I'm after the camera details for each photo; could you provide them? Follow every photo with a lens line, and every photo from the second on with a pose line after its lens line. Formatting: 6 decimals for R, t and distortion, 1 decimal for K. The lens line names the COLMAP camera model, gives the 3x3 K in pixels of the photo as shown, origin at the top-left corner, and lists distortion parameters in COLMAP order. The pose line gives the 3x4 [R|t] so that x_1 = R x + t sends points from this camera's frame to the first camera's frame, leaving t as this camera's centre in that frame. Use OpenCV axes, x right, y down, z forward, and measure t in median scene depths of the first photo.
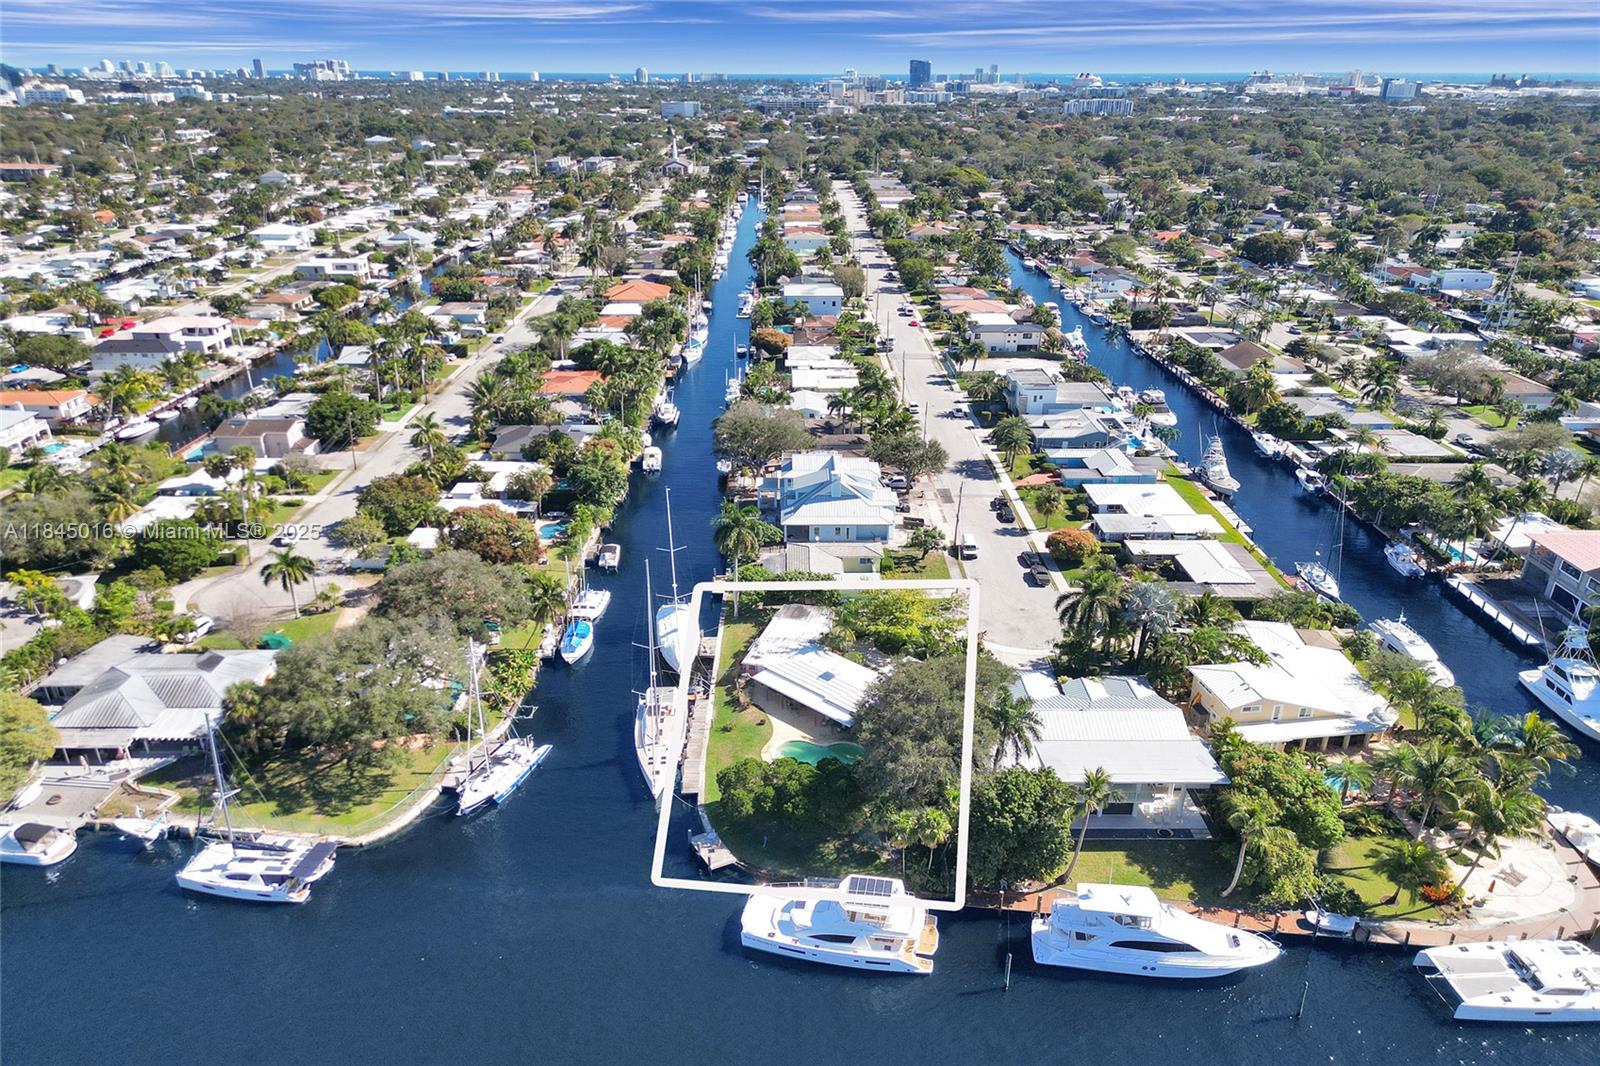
lens RADIAL K [[1126.3, 0, 797.6], [0, 1126.3, 559.4], [0, 0, 1]] dist [0.071627, -0.071149]
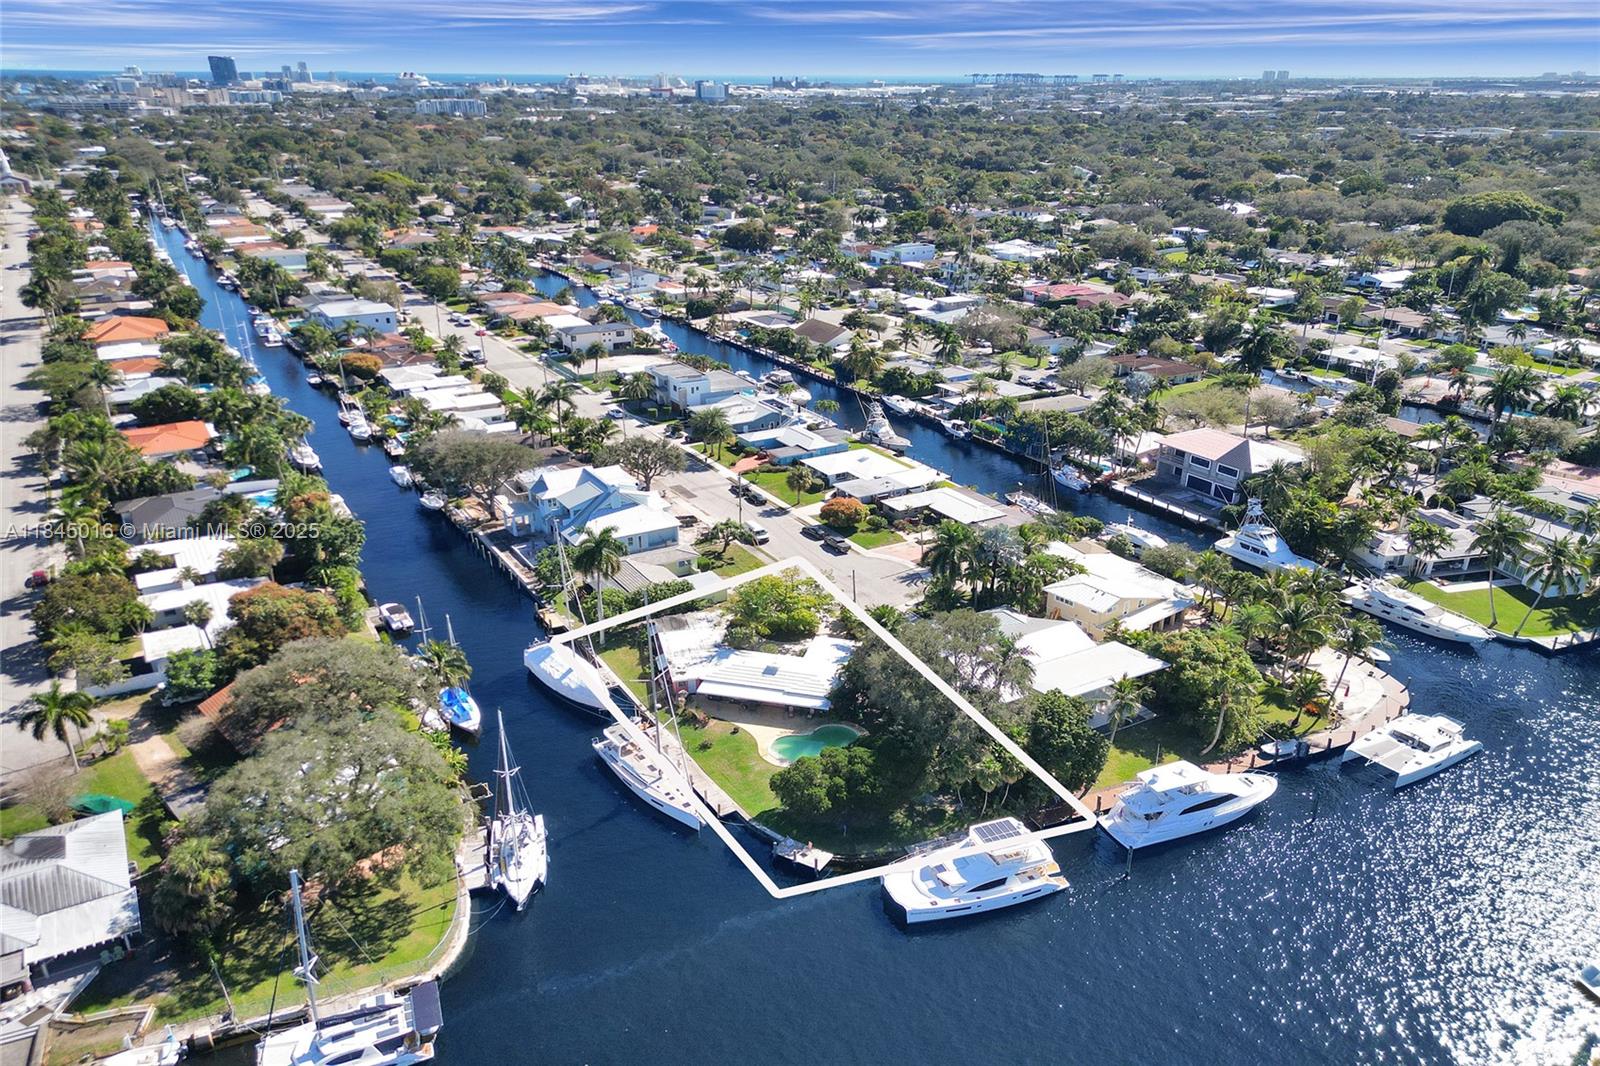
lens RADIAL K [[1126.3, 0, 797.6], [0, 1126.3, 559.4], [0, 0, 1]] dist [0.071627, -0.071149]
pose [[0.871379, -0.194254, 0.450516, -0.355818], [0.194338, 0.979827, 0.046597, -0.034185], [-0.450480, 0.046949, 0.891551, 0.072769]]
